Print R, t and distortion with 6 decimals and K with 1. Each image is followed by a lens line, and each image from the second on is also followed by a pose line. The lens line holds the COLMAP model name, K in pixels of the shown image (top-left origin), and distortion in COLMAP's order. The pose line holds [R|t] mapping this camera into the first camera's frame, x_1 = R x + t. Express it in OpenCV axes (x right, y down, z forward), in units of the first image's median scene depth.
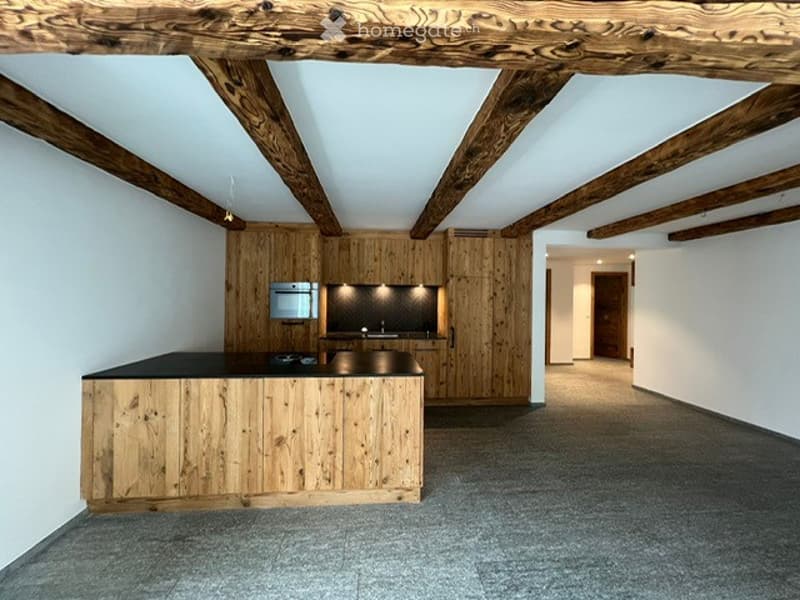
lens RADIAL K [[318.2, 0, 396.5], [0, 318.2, 300.0], [0, 0, 1]] dist [-0.003088, 0.000001]
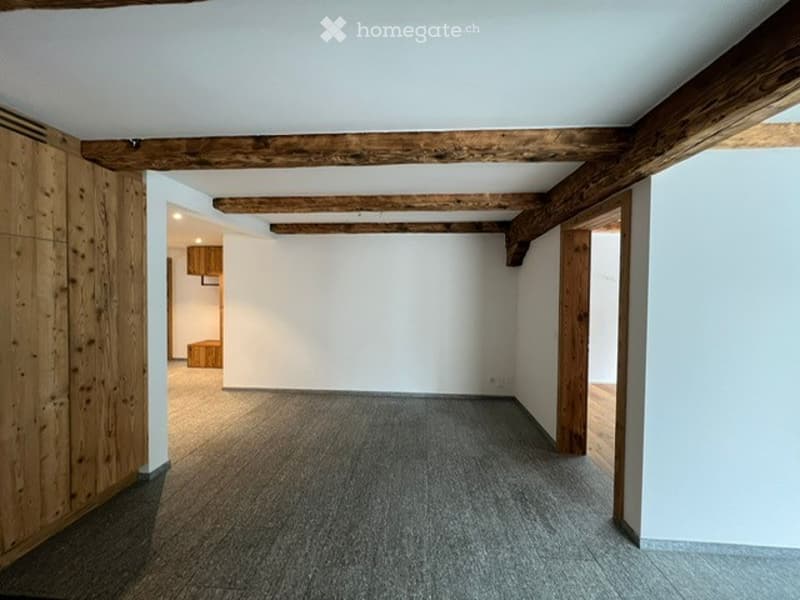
lens RADIAL K [[318.2, 0, 398.5], [0, 318.2, 299.4], [0, 0, 1]] dist [-0.003088, 0.000001]
pose [[0.140546, -0.030542, 0.989603, -0.066859], [-0.003441, 0.999503, 0.031336, -0.008134], [-0.990068, -0.007810, 0.140371, 0.485368]]
